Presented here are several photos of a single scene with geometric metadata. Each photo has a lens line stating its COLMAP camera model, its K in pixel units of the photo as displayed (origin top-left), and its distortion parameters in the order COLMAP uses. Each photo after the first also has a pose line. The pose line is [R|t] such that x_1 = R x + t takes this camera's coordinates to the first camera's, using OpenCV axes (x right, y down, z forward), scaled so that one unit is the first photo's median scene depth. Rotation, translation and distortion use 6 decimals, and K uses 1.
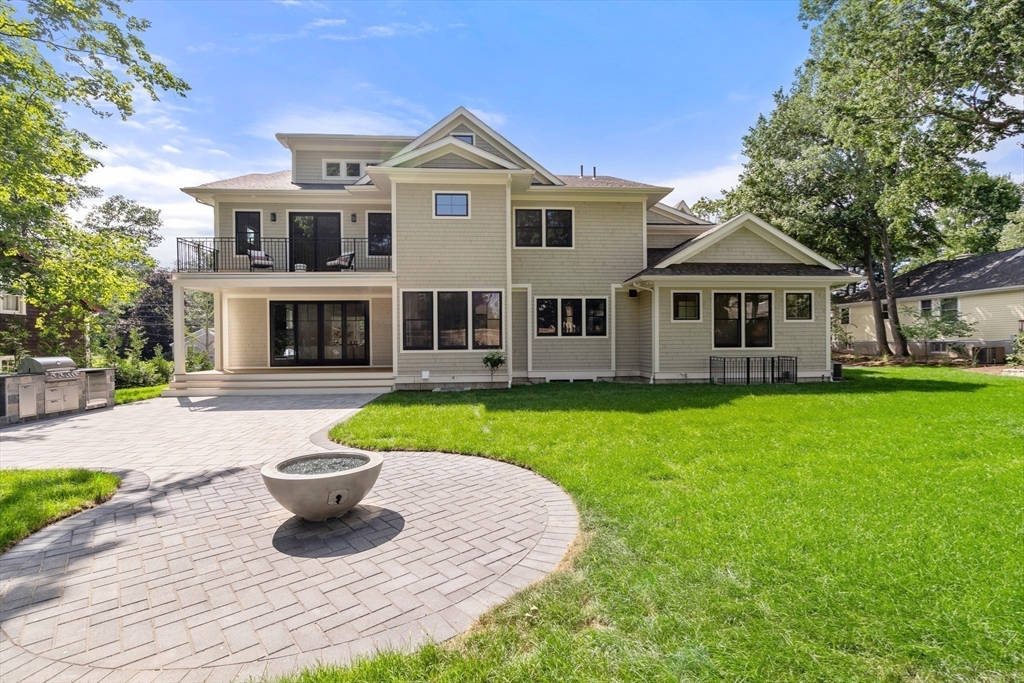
lens RADIAL K [[469.3, 0, 512.0], [0, 469.3, 341.5], [0, 0, 1]] dist [0.002320, 0.000107]
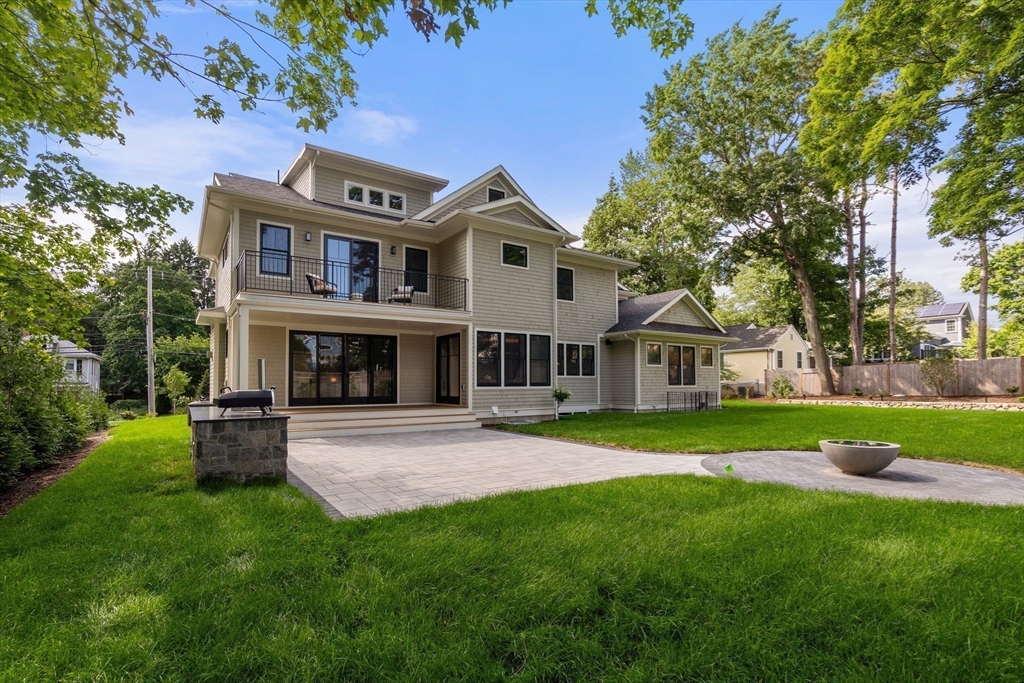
lens RADIAL K [[477.0, 0, 496.9], [0, 477.0, 361.7], [0, 0, 1]] dist [-0.000395, -0.000010]
pose [[0.868982, 0.028194, 0.494041, -0.669122], [-0.008506, 0.999079, -0.042053, 0.006322], [-0.494771, 0.032341, 0.868421, 0.050616]]
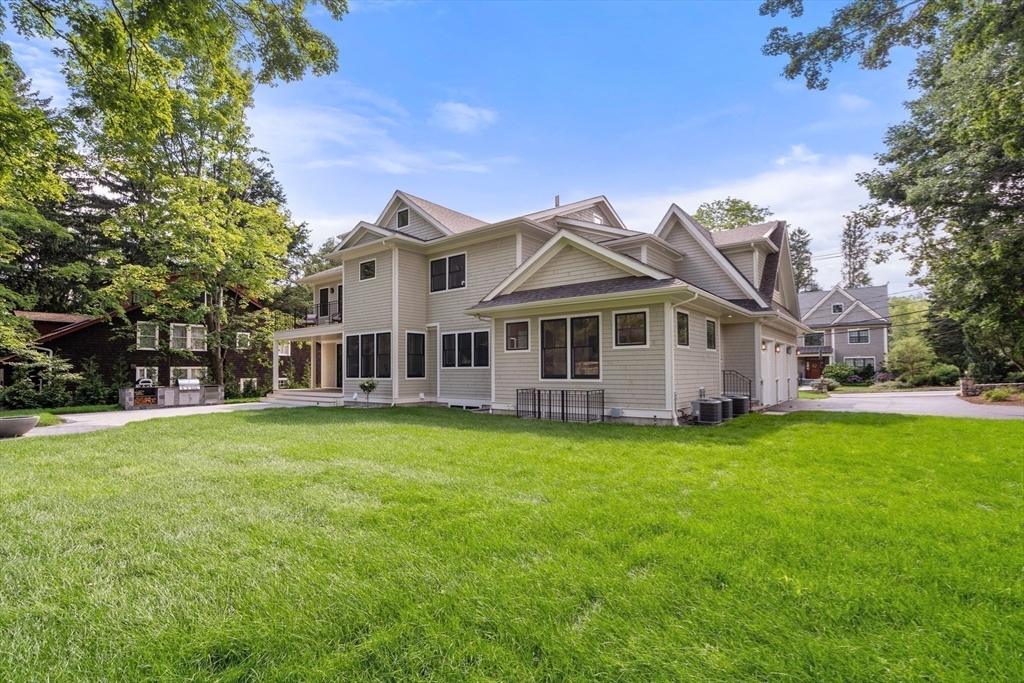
lens RADIAL K [[477.0, 0, 496.9], [0, 477.0, 361.7], [0, 0, 1]] dist [-0.000395, -0.000010]
pose [[0.725608, -0.011954, -0.688005, 1.009668], [0.002490, 0.999888, -0.014746, -0.007087], [0.688104, 0.008986, 0.725556, 0.248012]]
